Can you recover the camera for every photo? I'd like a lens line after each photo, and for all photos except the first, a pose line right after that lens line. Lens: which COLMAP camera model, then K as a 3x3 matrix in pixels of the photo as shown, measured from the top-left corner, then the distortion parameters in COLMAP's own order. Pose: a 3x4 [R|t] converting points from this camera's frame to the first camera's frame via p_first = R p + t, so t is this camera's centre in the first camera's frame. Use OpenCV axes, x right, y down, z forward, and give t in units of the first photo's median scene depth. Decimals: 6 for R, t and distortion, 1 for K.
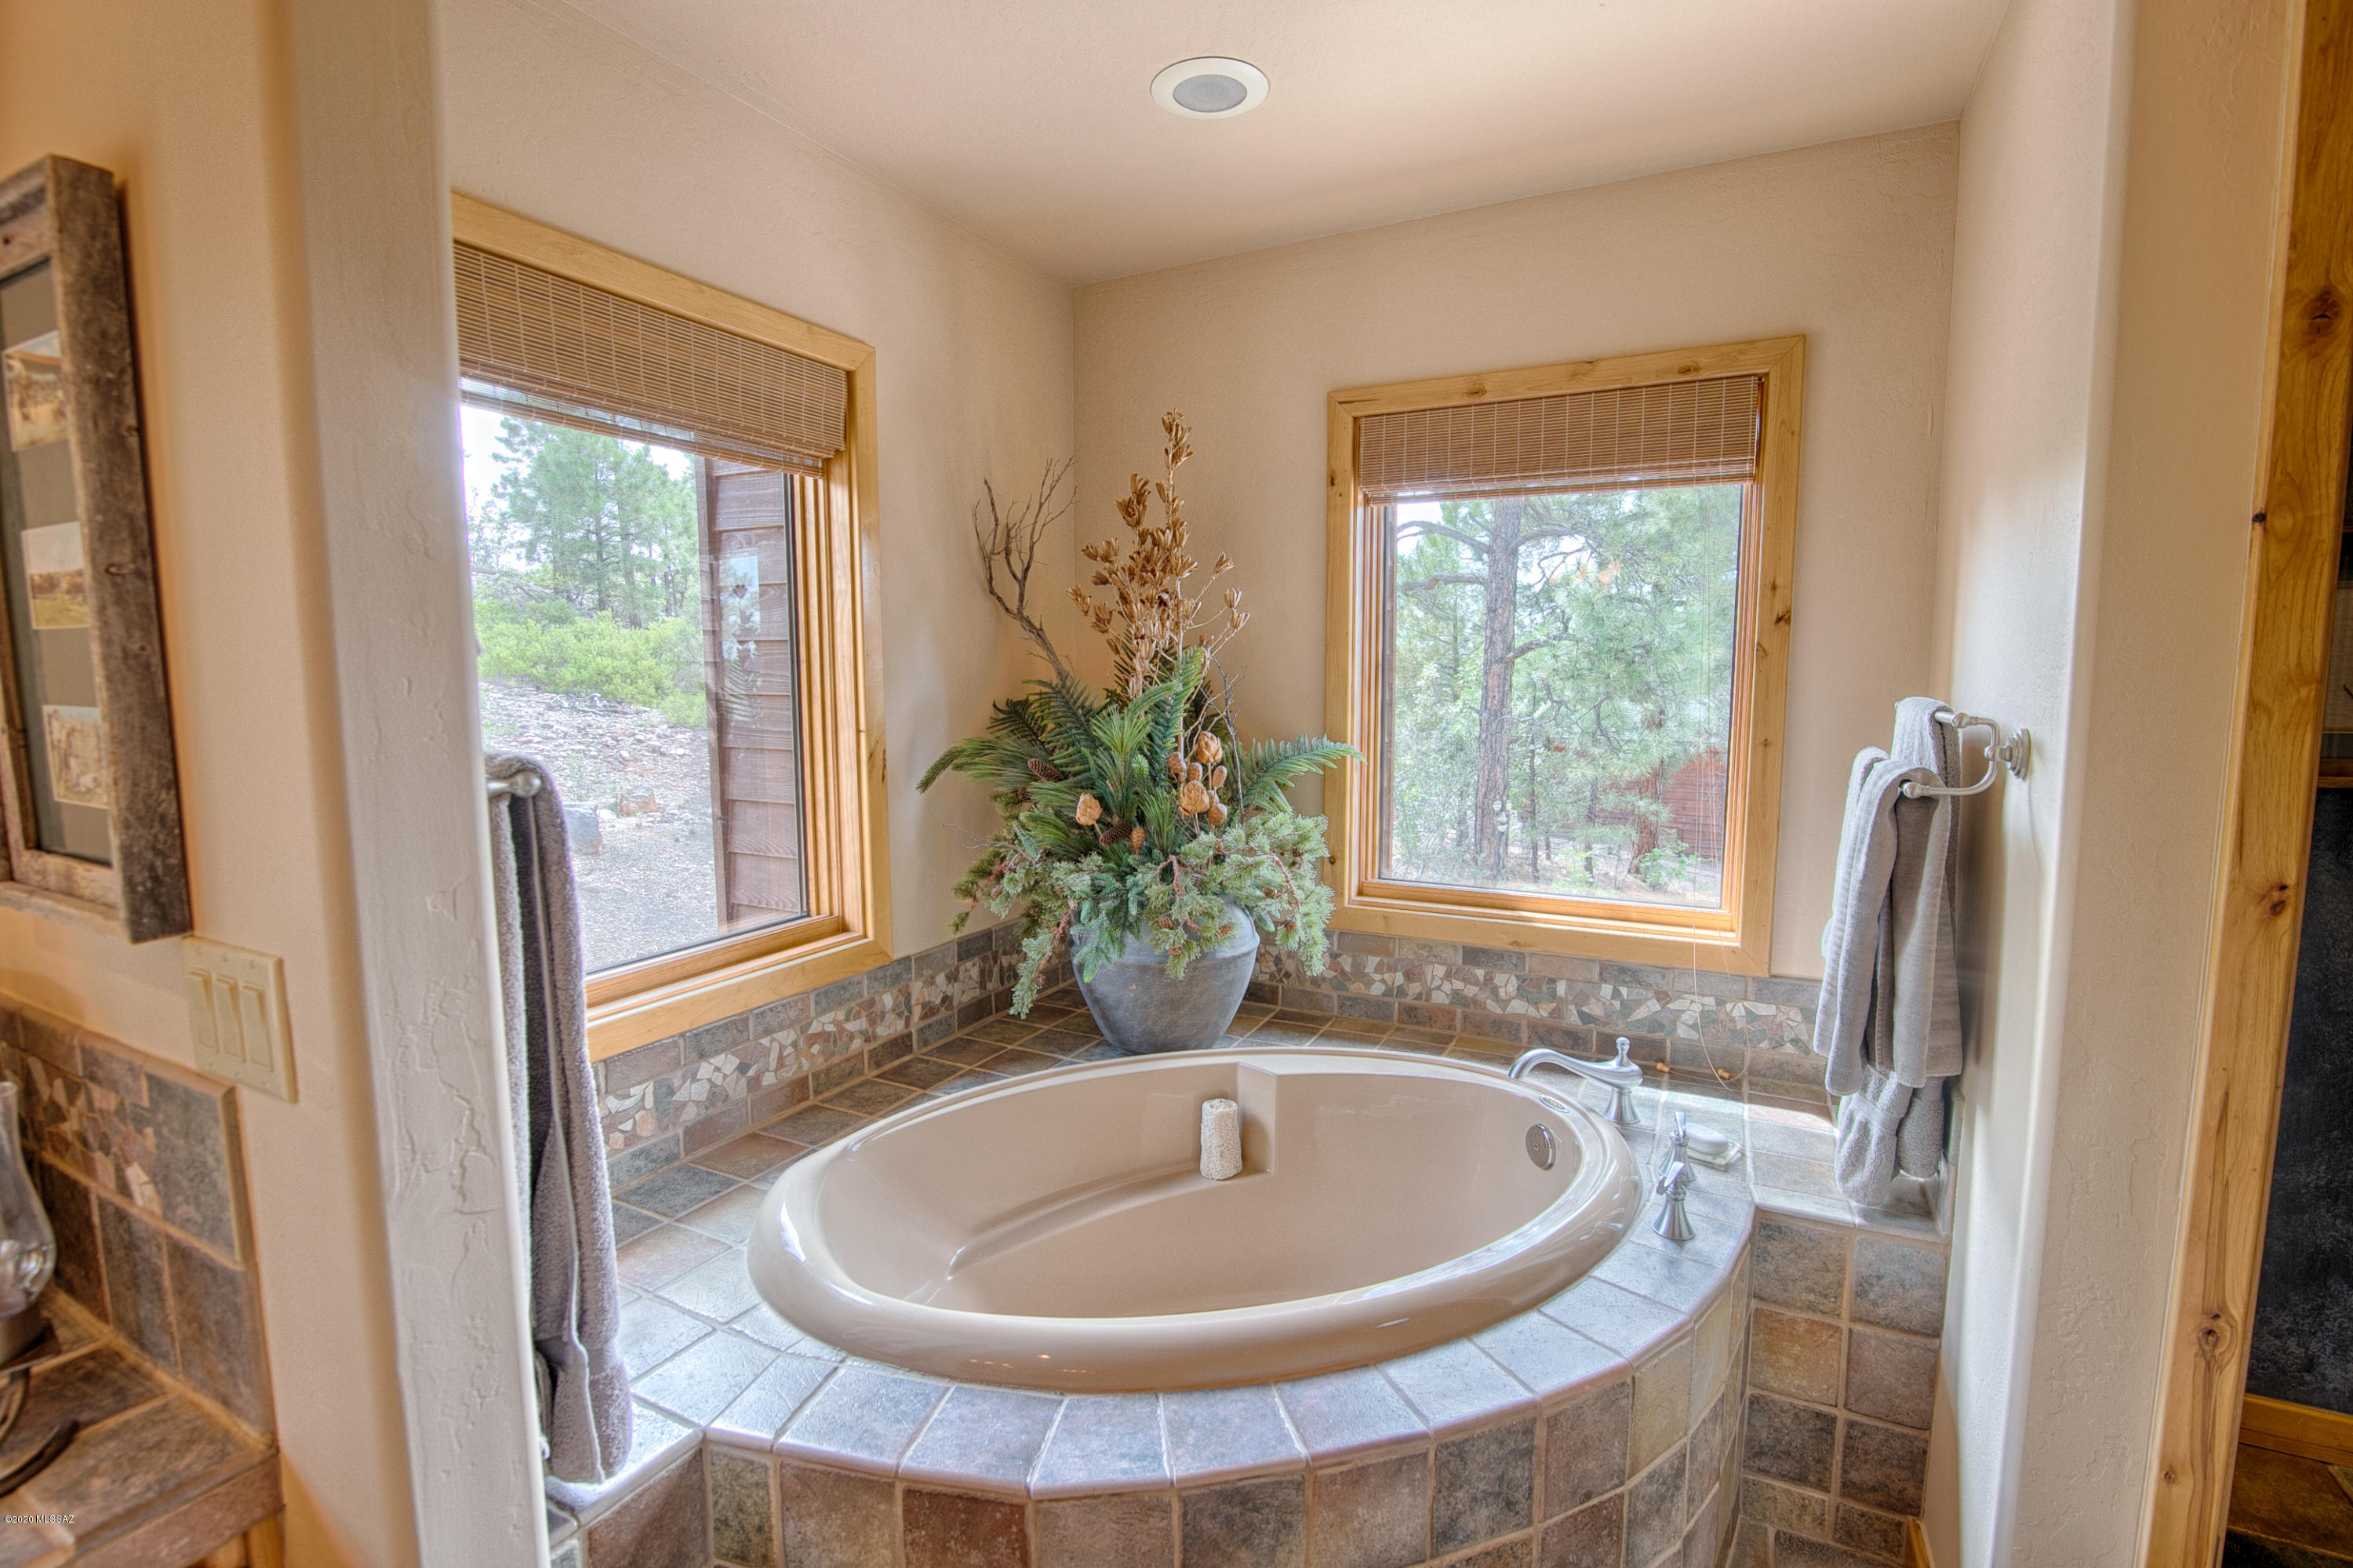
lens RADIAL K [[1081.5, 0, 1175.9], [0, 1081.5, 786.2], [0, 0, 1]] dist [-0.021016, 0.001737]
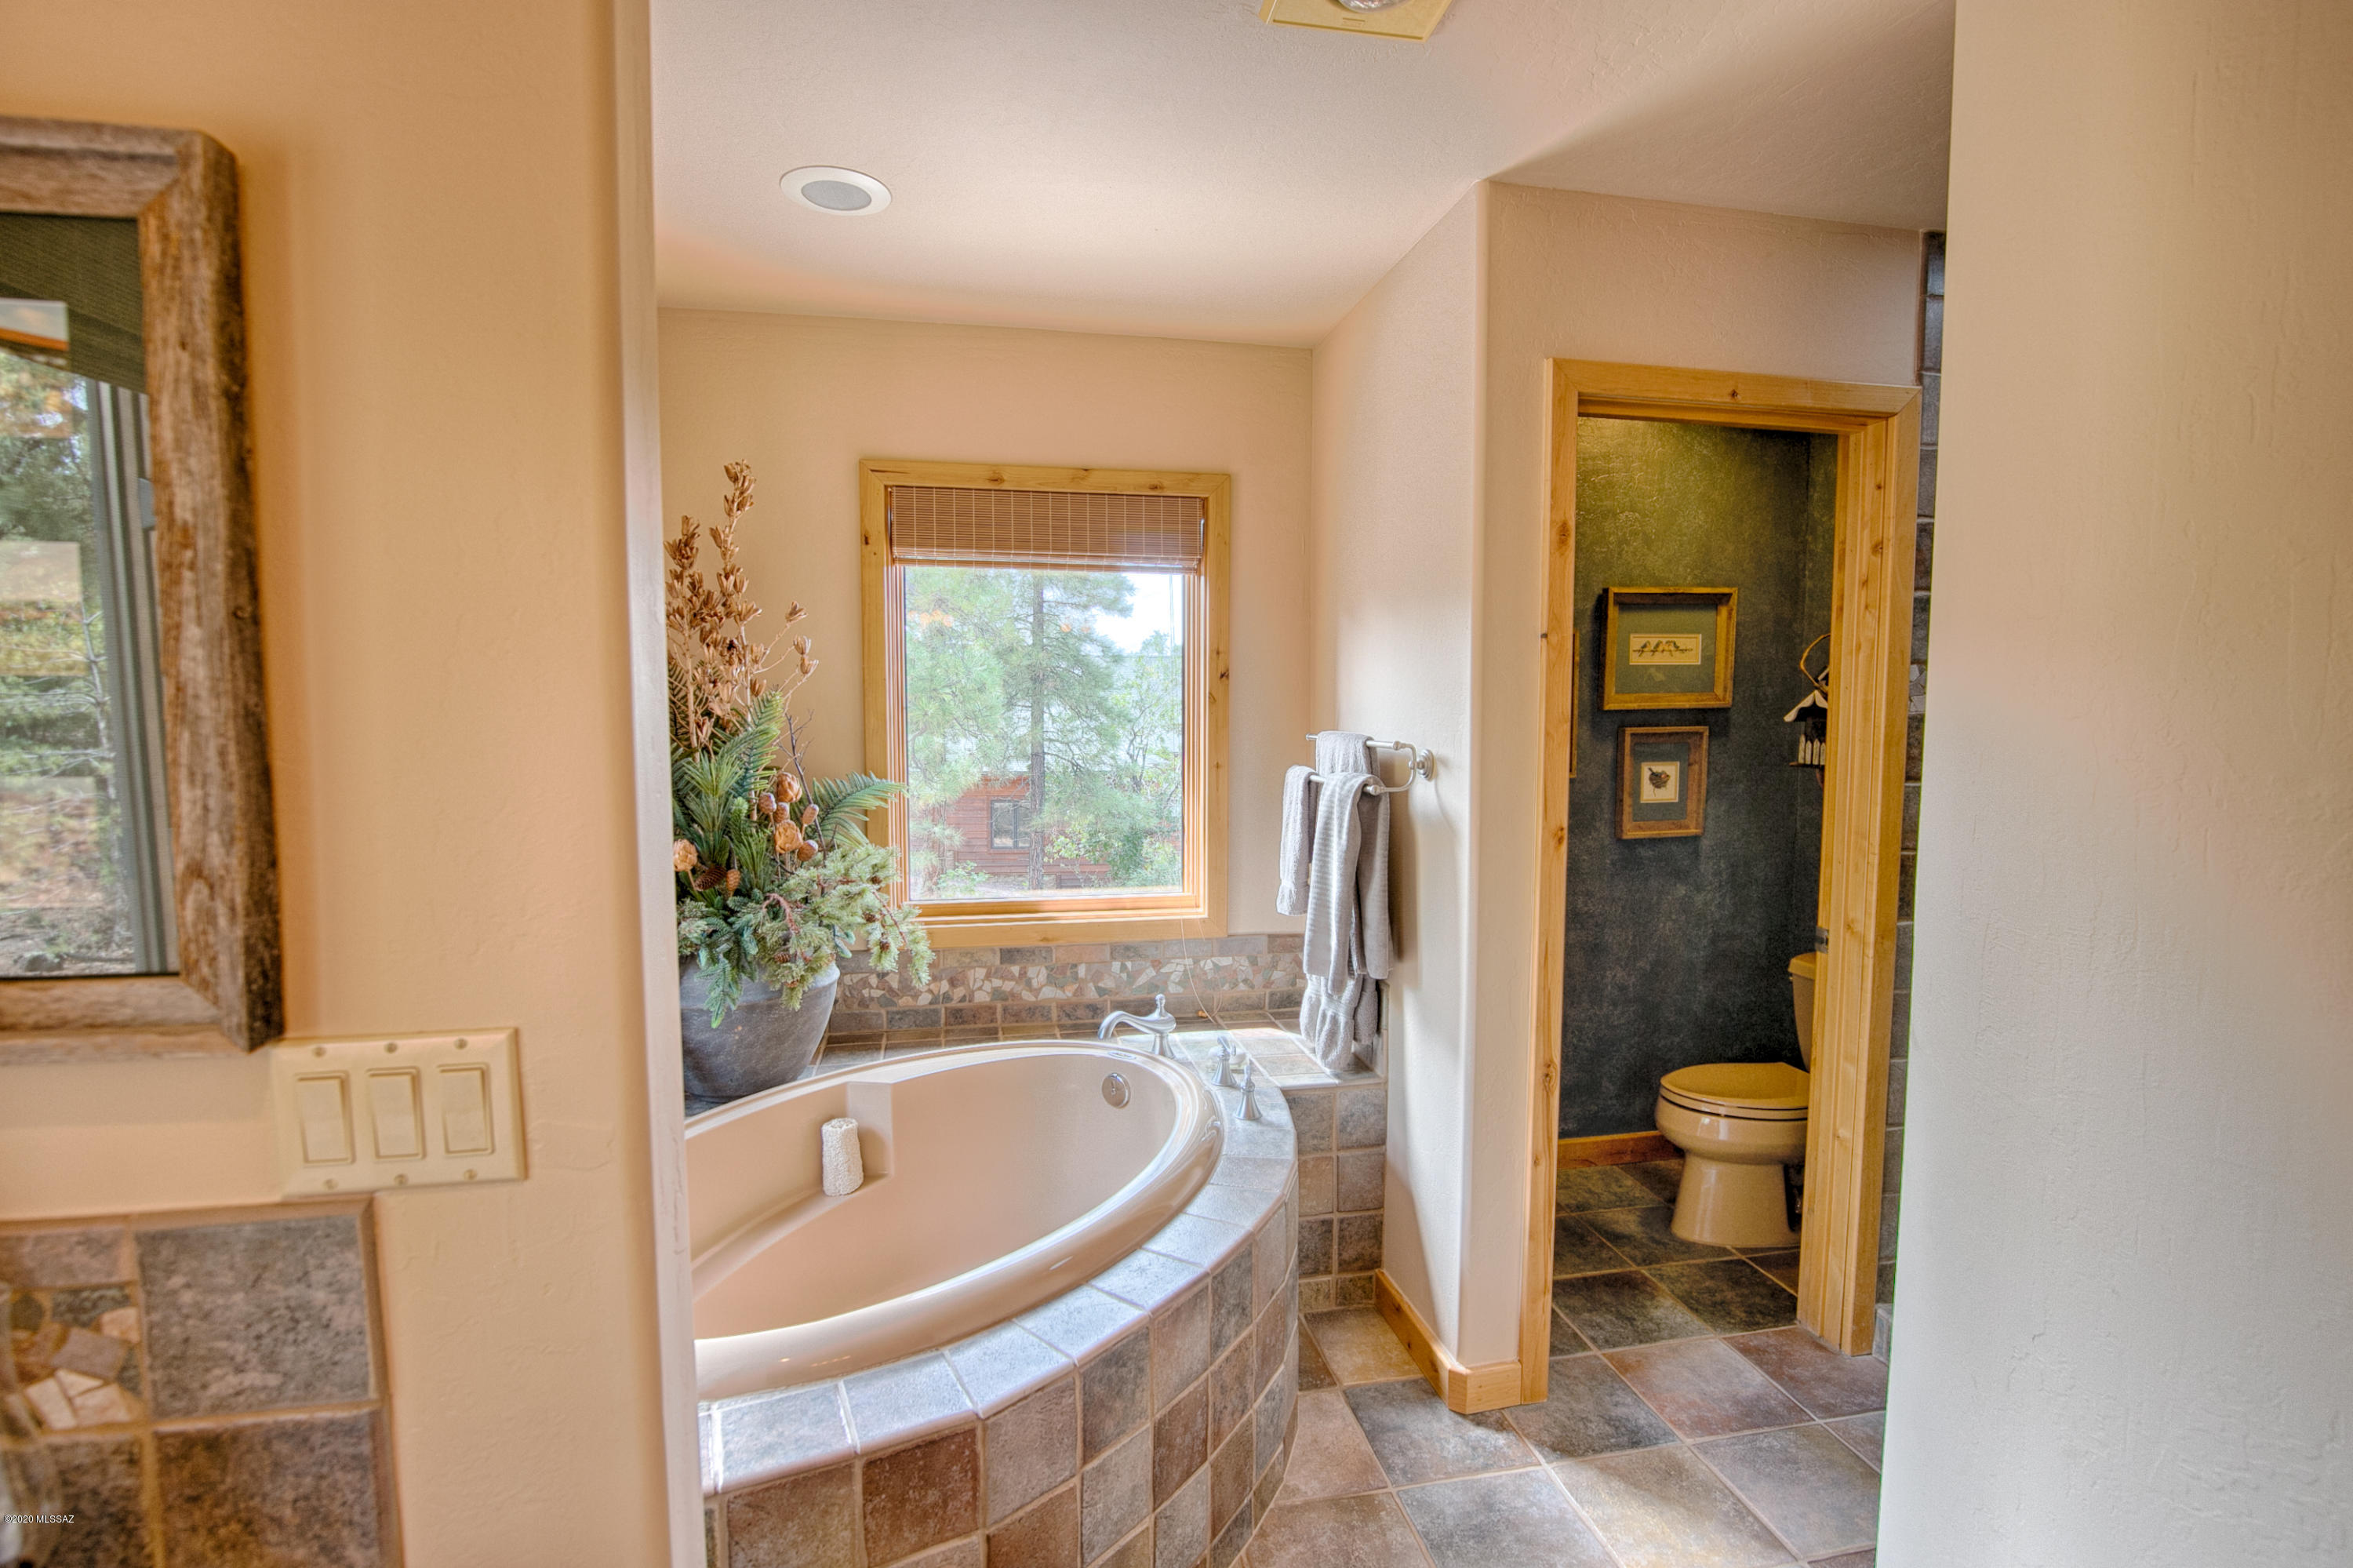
lens RADIAL K [[1081.5, 0, 1178.5], [0, 1081.5, 787.7], [0, 0, 1]] dist [-0.021016, 0.001737]
pose [[0.783740, -0.044832, 0.619469, -0.339424], [0.064068, 0.997906, -0.008838, -0.003005], [-0.617776, 0.046614, 0.784972, -0.049280]]
